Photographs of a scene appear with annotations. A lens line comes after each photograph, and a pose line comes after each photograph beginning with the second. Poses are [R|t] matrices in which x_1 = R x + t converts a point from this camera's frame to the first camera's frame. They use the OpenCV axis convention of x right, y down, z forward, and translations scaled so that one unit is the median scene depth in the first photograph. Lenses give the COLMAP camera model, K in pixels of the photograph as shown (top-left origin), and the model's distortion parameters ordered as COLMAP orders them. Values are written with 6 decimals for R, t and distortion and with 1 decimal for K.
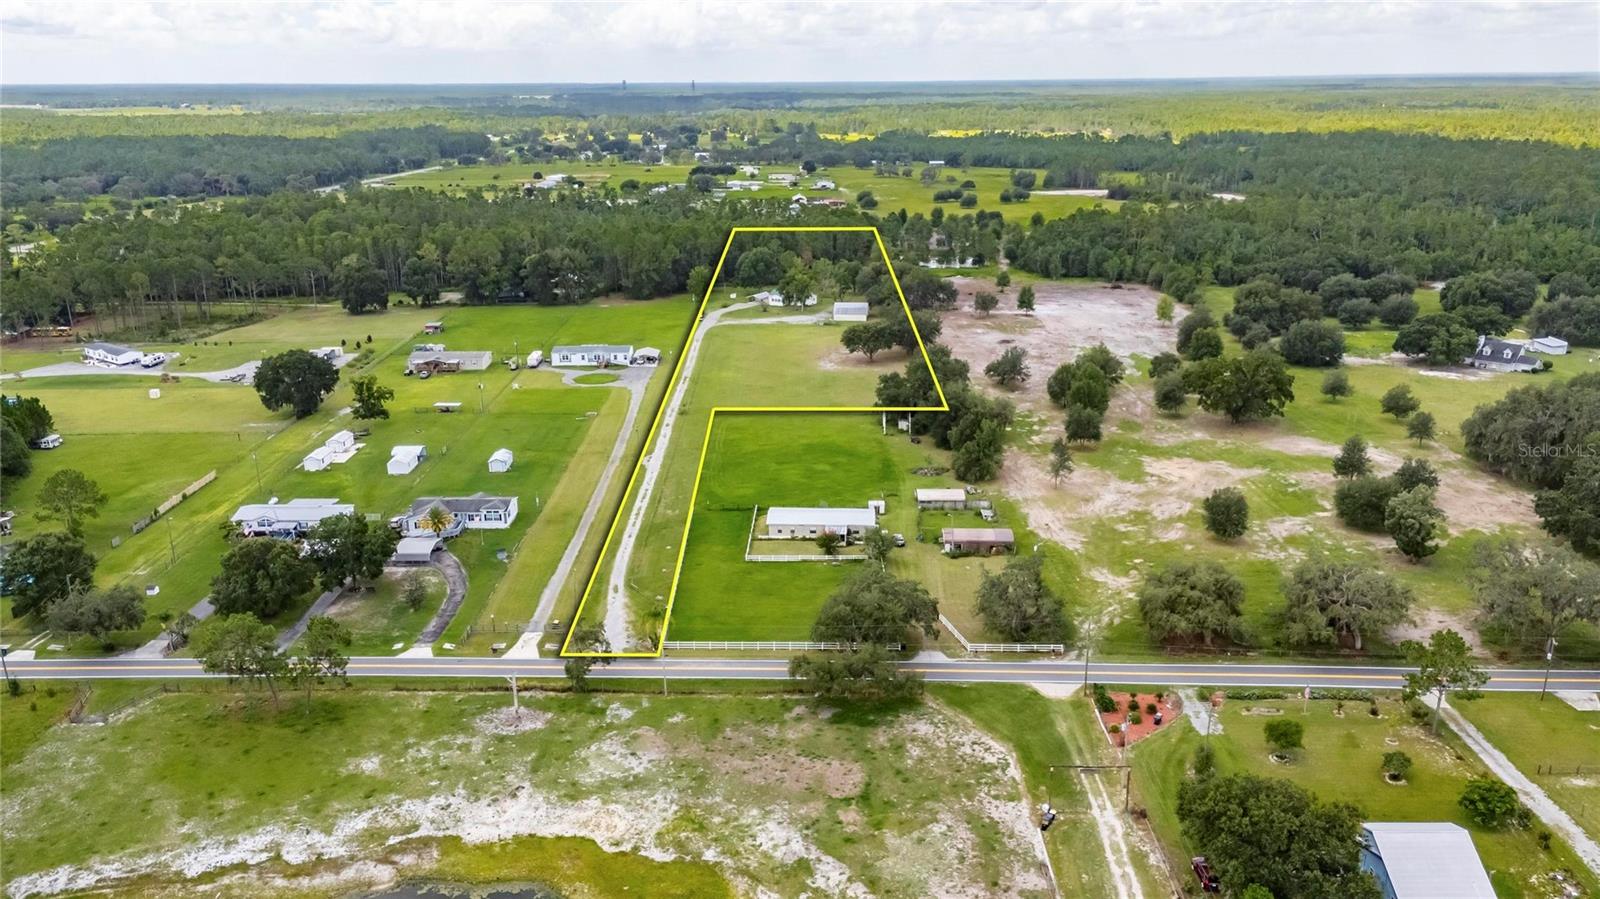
lens RADIAL K [[1175.0, 0, 810.4], [0, 1175.0, 451.8], [0, 0, 1]] dist [0.069558, -0.068253]
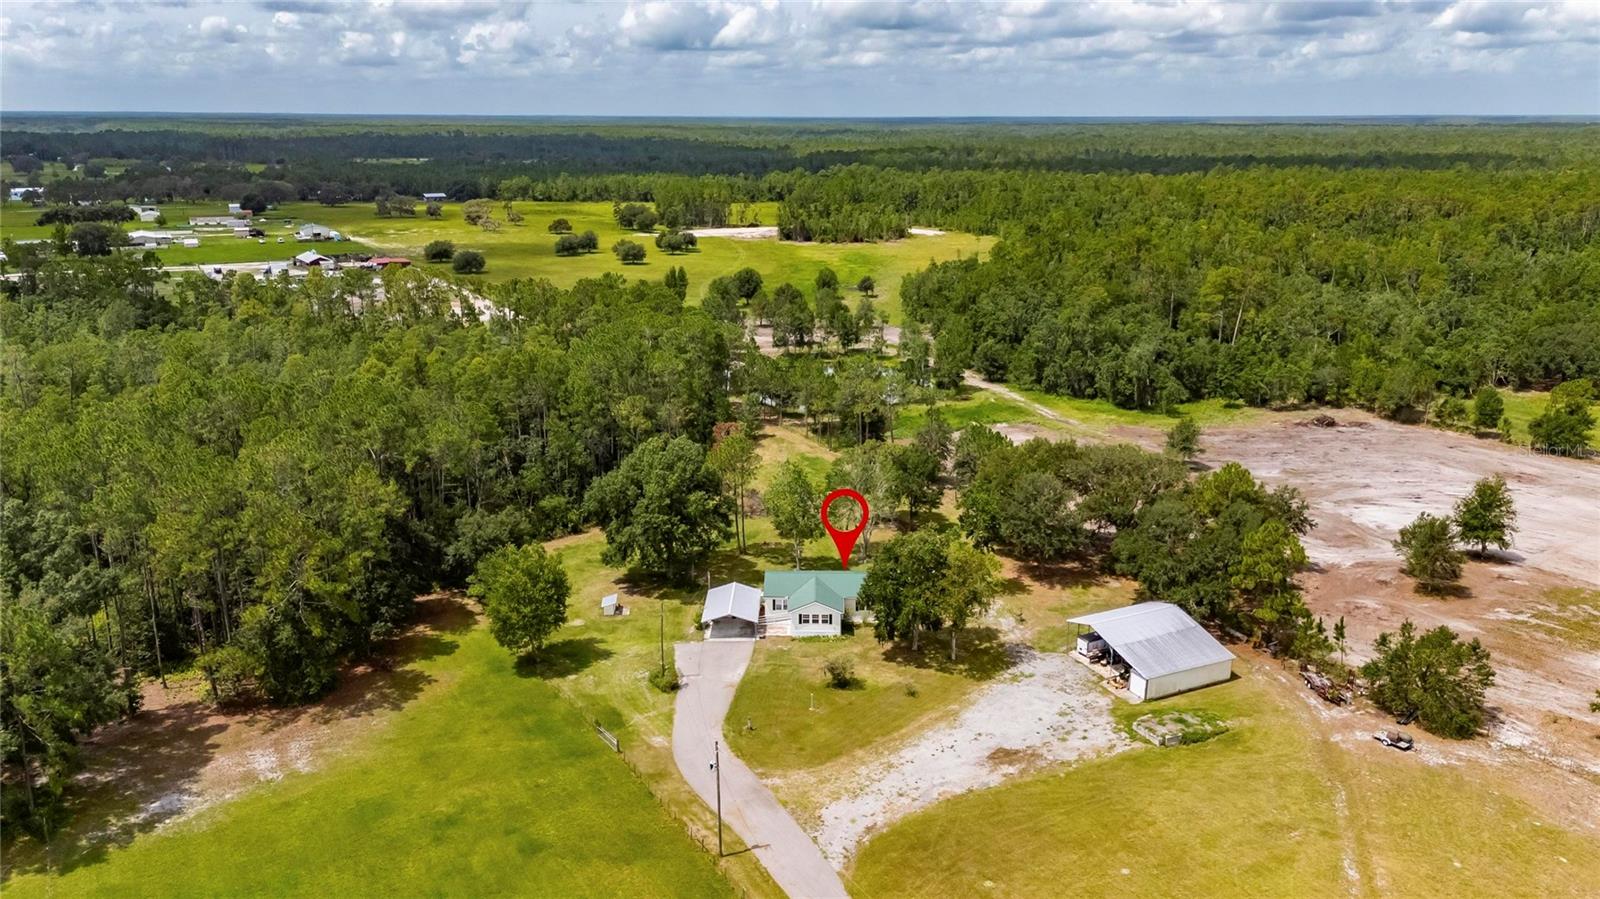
lens RADIAL K [[1175.0, 0, 806.2], [0, 1175.0, 449.2], [0, 0, 1]] dist [0.069558, -0.068253]
pose [[0.860742, -0.130086, 0.492138, -0.276385], [0.145857, 0.989285, 0.006394, -0.277078], [-0.487697, 0.066278, 0.870494, 1.167985]]
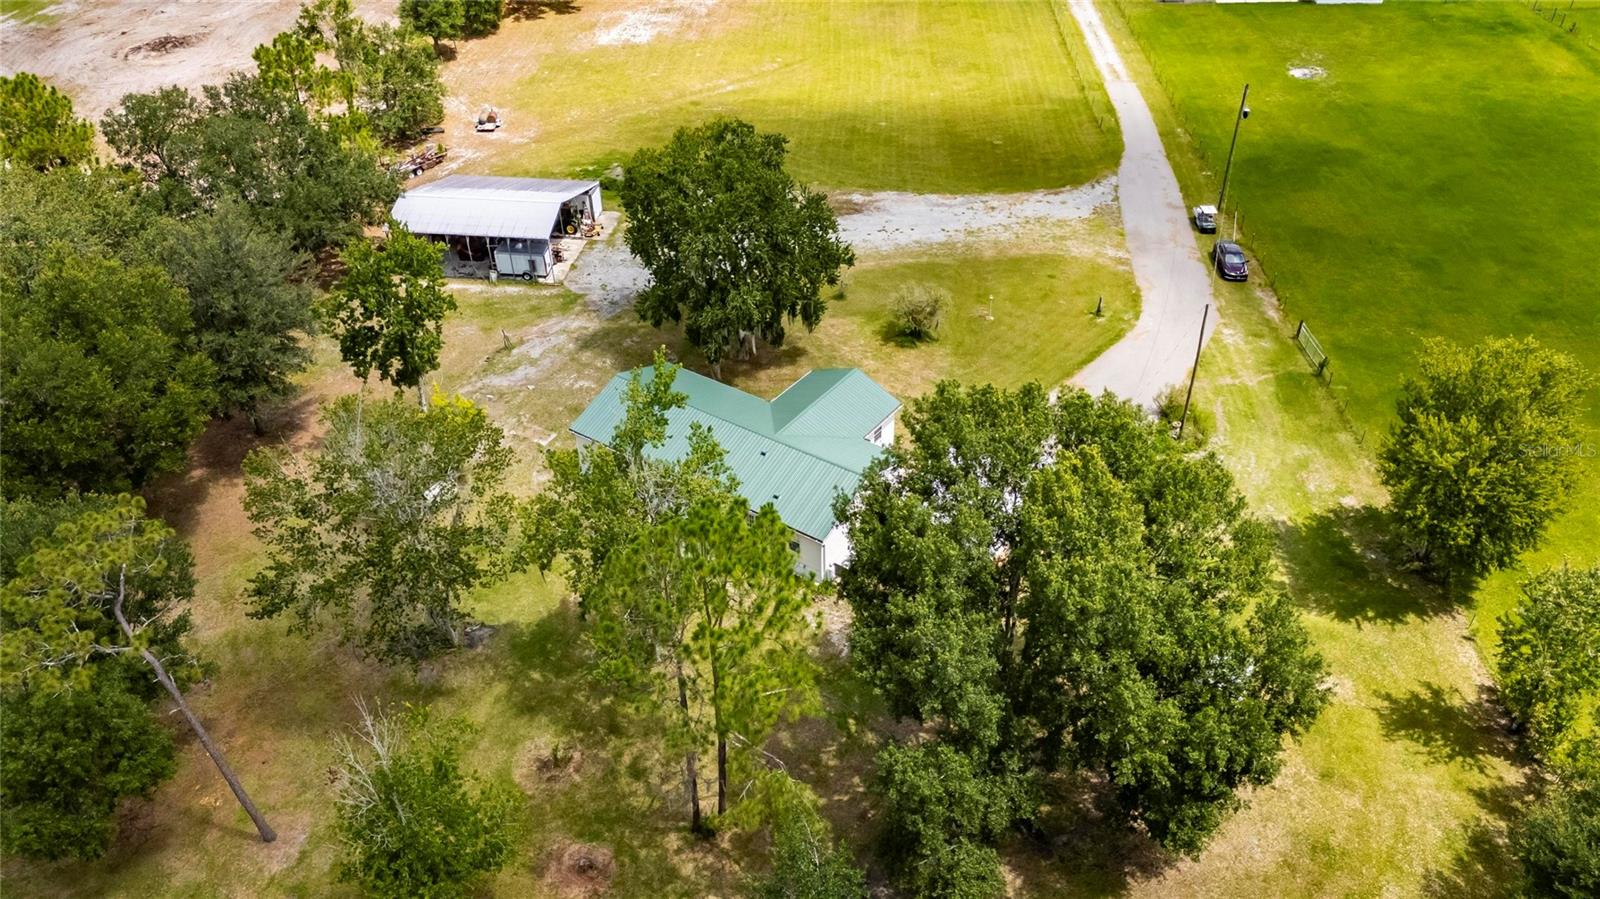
lens RADIAL K [[1175.0, 0, 808.1], [0, 1175.0, 450.8], [0, 0, 1]] dist [0.069558, -0.068253]
pose [[-0.997791, -0.021239, 0.062948, -0.052648], [0.038680, 0.584625, 0.810381, -0.398867], [-0.054012, 0.811026, -0.582512, 1.739345]]
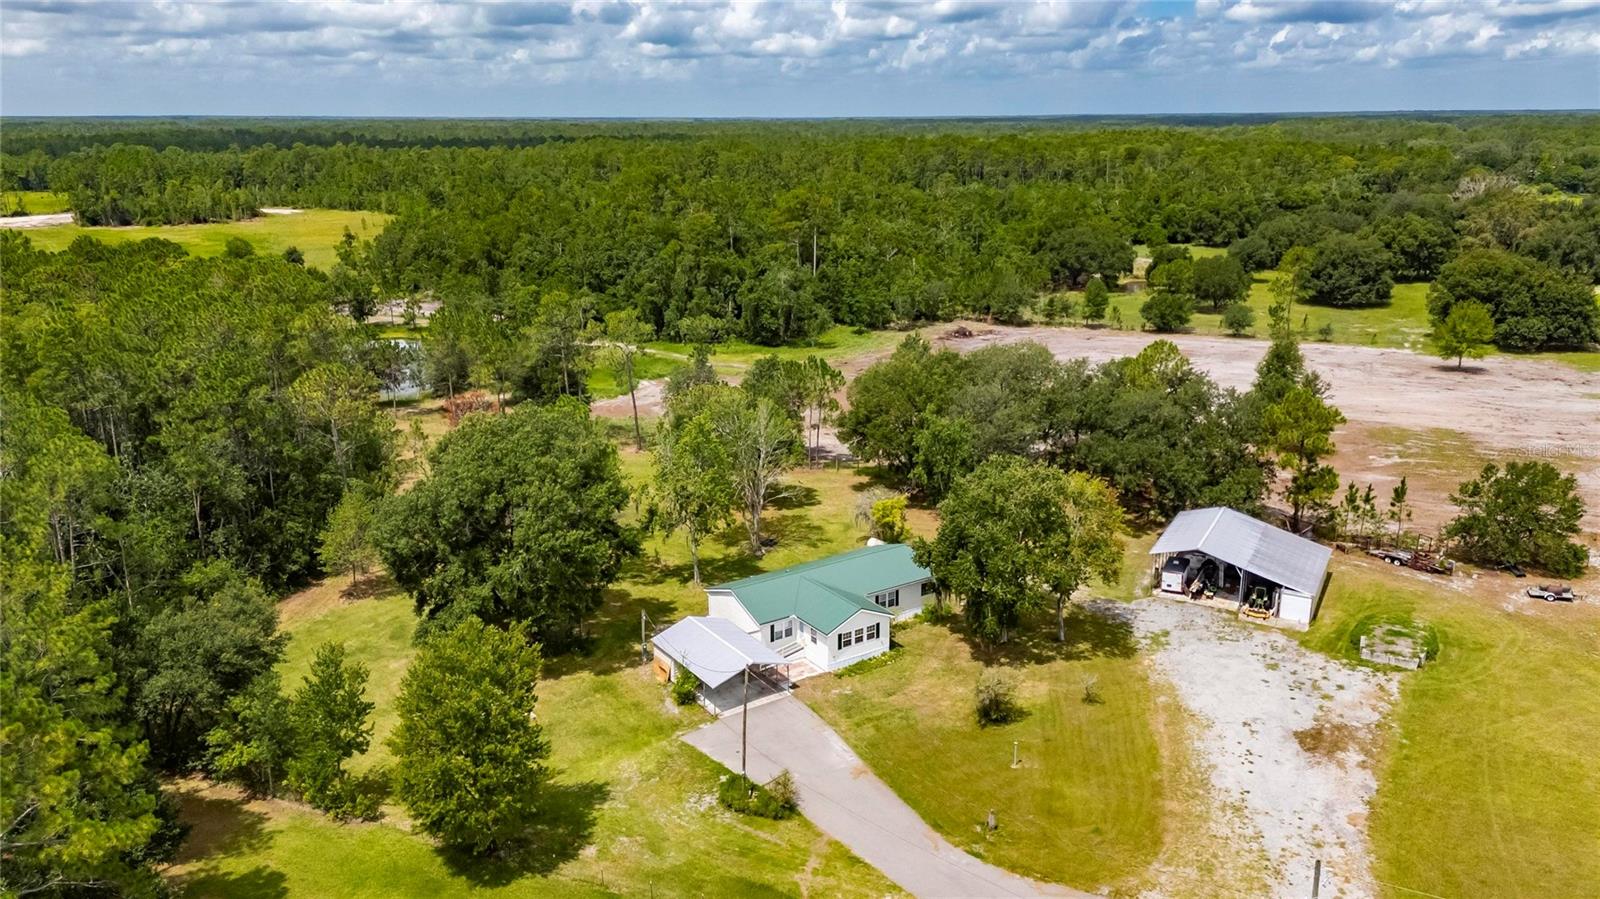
lens RADIAL K [[1175.0, 0, 806.8], [0, 1175.0, 463.3], [0, 0, 1]] dist [0.069558, -0.068253]
pose [[0.415924, -0.251248, 0.874003, -0.310724], [0.276100, 0.950600, 0.141876, -0.295727], [-0.866474, 0.182303, 0.464747, 1.447246]]
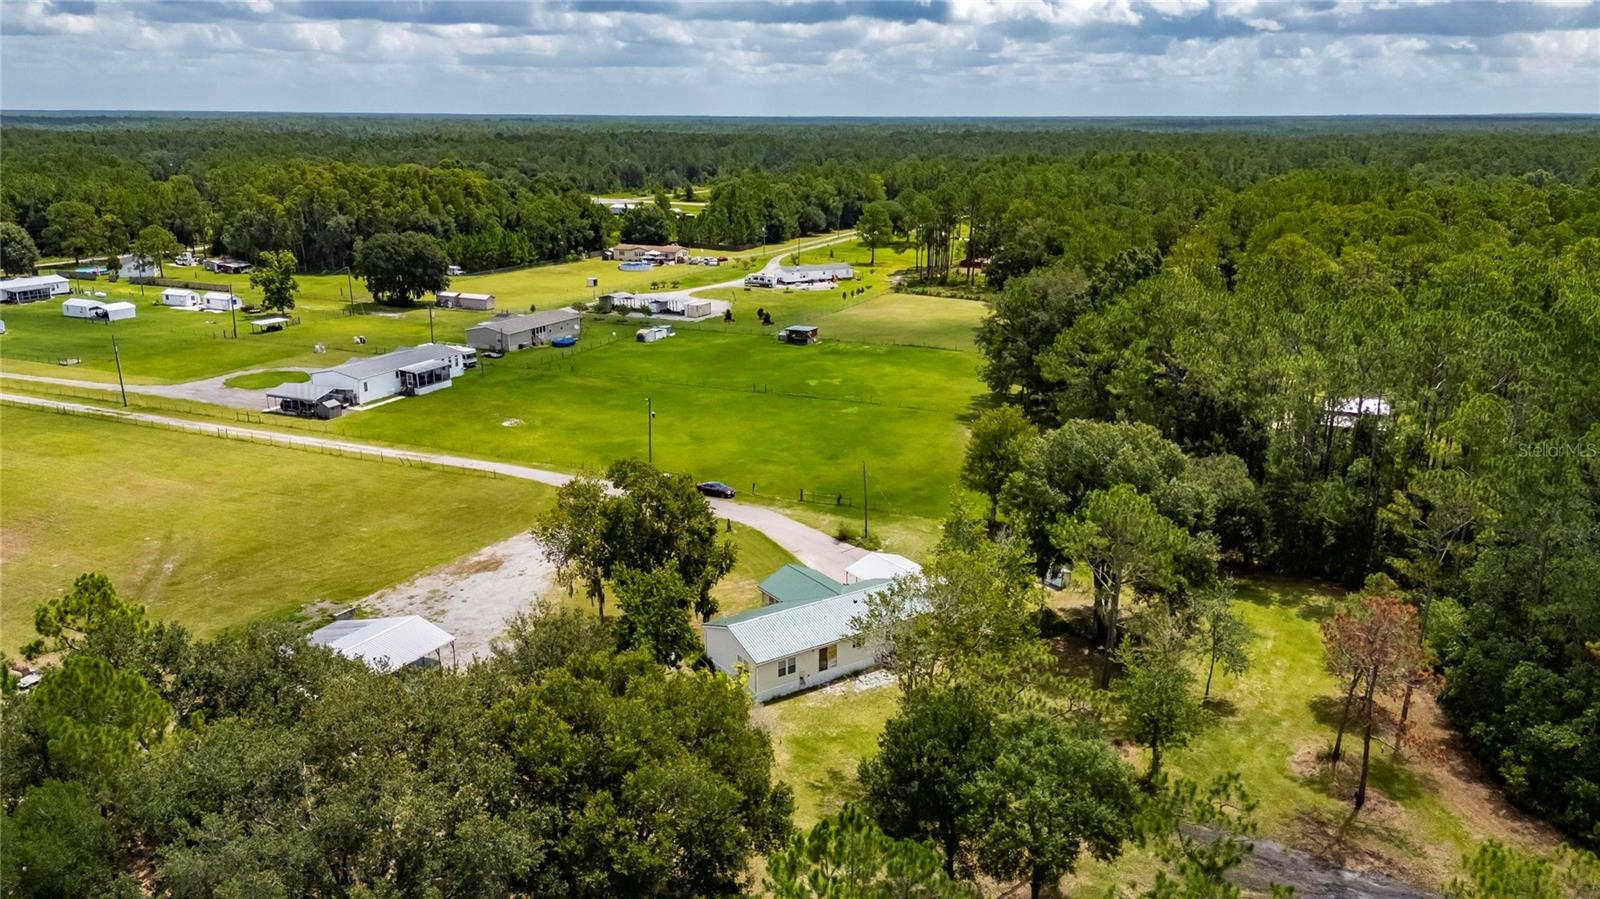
lens RADIAL K [[1175.0, 0, 812.7], [0, 1175.0, 455.1], [0, 0, 1]] dist [0.069558, -0.068253]
pose [[-0.411273, 0.258938, -0.873960, 0.256667], [-0.277692, 0.877632, 0.390704, -0.385328], [0.868183, 0.403377, -0.289041, 1.681680]]
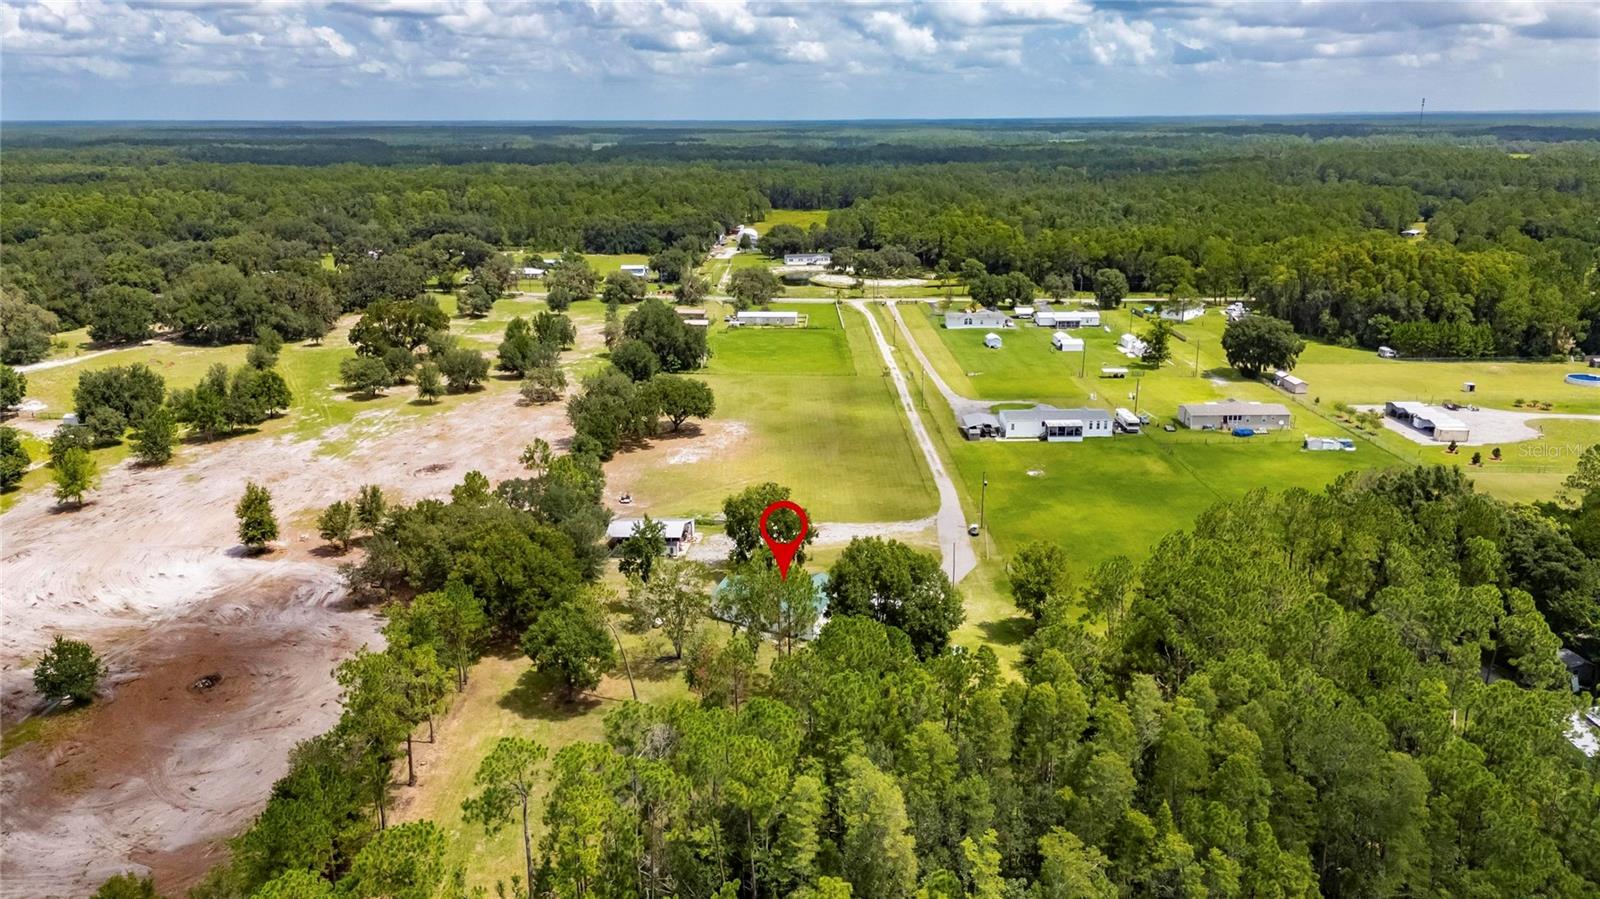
lens RADIAL K [[1175.0, 0, 808.7], [0, 1175.0, 448.9], [0, 0, 1]] dist [0.069558, -0.068253]
pose [[-0.999910, 0.013305, 0.001575, -0.041785], [0.011971, 0.834396, 0.551036, -0.600351], [0.006018, 0.551005, -0.834480, 2.055544]]
